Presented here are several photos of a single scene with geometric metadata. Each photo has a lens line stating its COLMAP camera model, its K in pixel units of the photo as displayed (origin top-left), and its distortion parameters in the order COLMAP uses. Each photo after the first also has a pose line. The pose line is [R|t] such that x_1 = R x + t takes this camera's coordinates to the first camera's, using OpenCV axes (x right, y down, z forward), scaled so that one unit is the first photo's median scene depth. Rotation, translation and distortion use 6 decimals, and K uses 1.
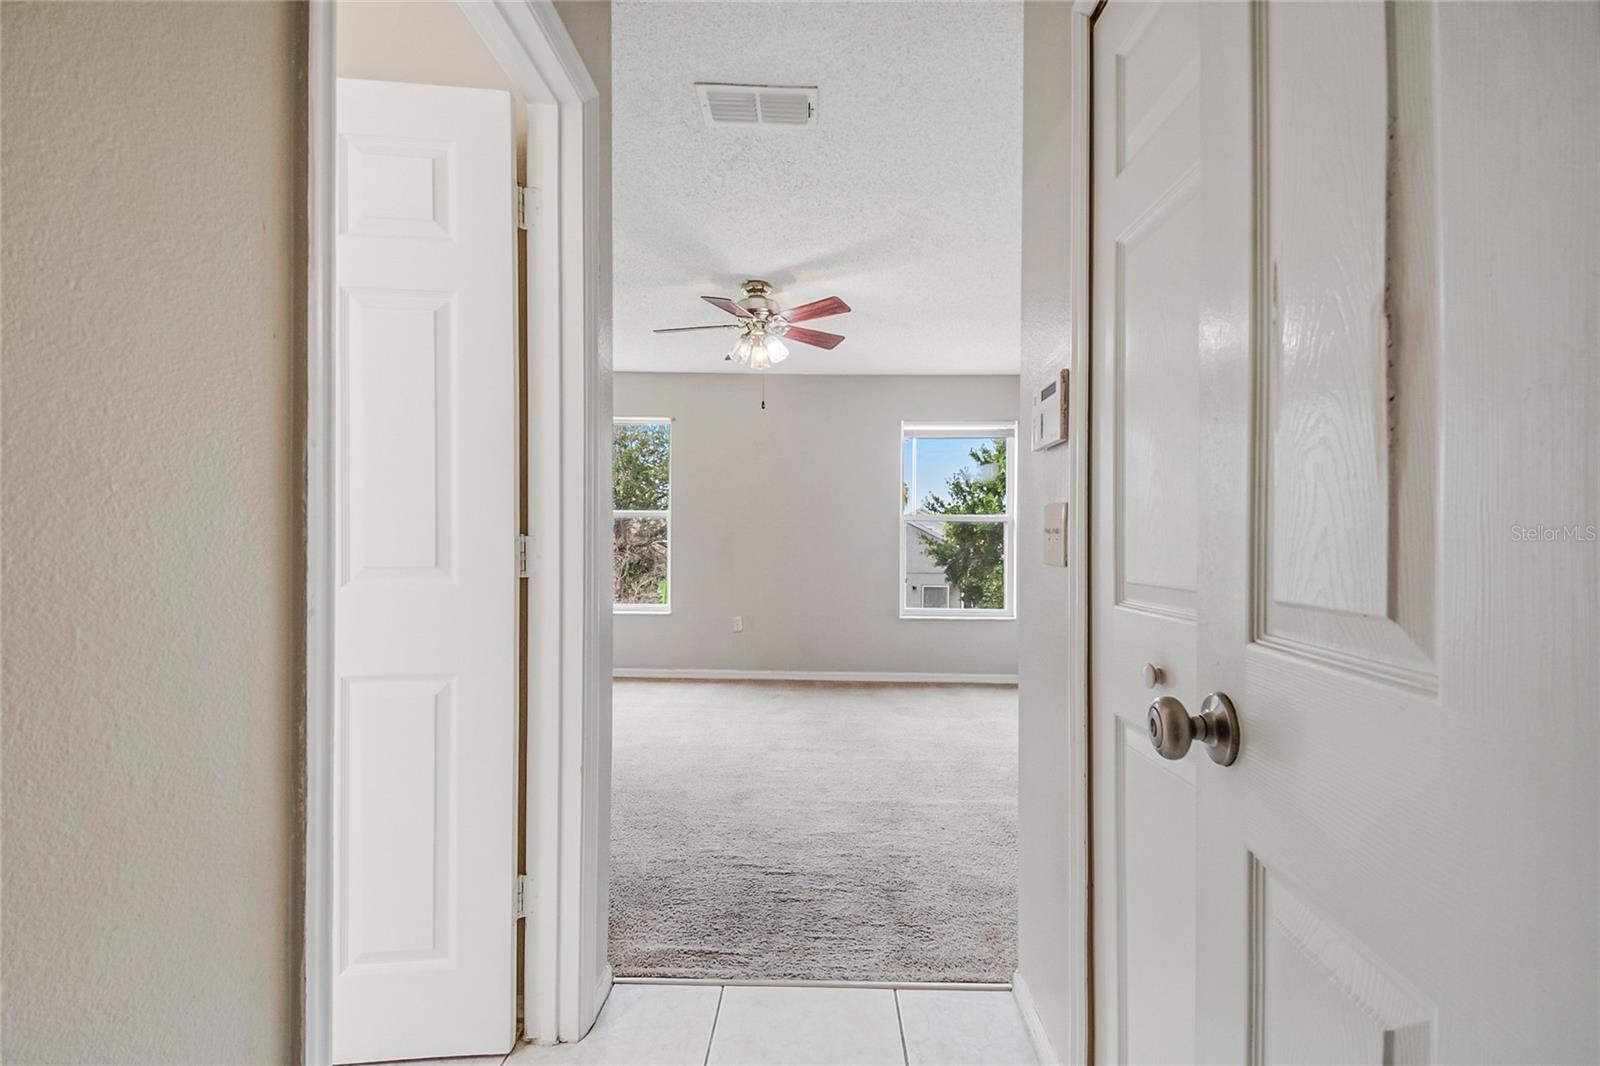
lens RADIAL K [[702.7, 0, 803.3], [0, 702.7, 524.5], [0, 0, 1]] dist [0.009678, -0.014786]
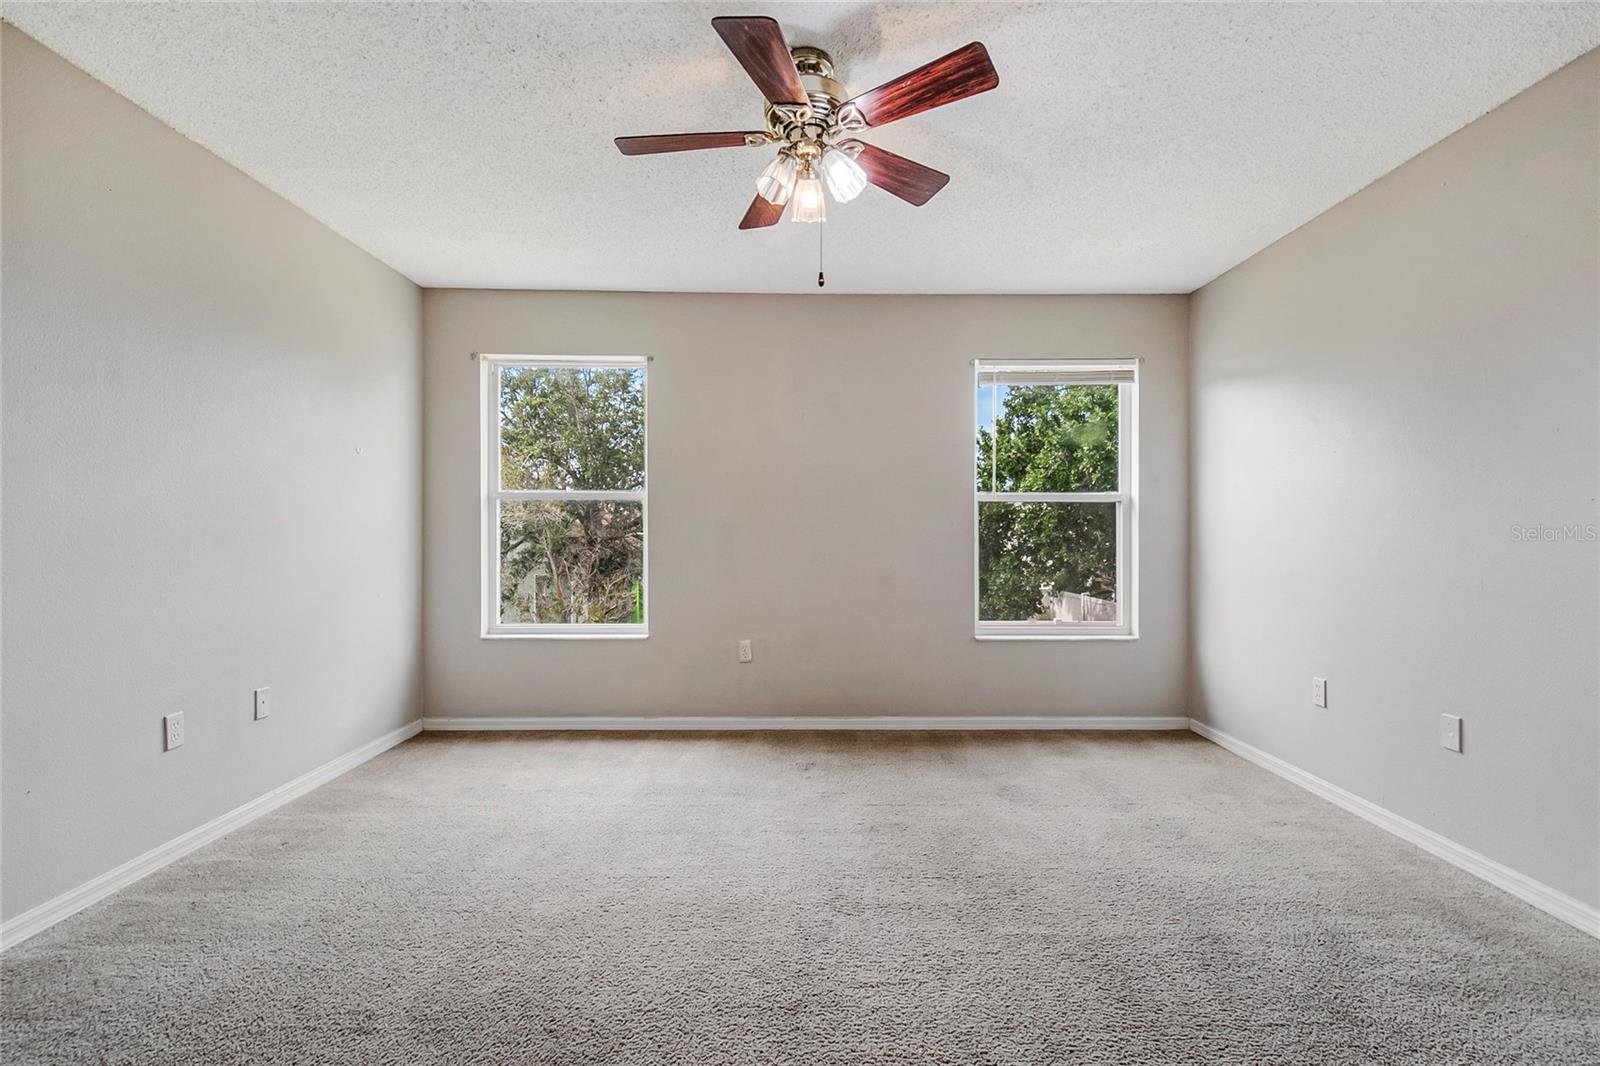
lens RADIAL K [[702.7, 0, 794.4], [0, 702.7, 506.9], [0, 0, 1]] dist [0.009678, -0.014786]
pose [[0.999710, -0.009299, 0.022231, -0.025305], [0.009568, 0.999881, -0.012066, 0.003196], [-0.022116, 0.012275, 0.999680, 0.129271]]
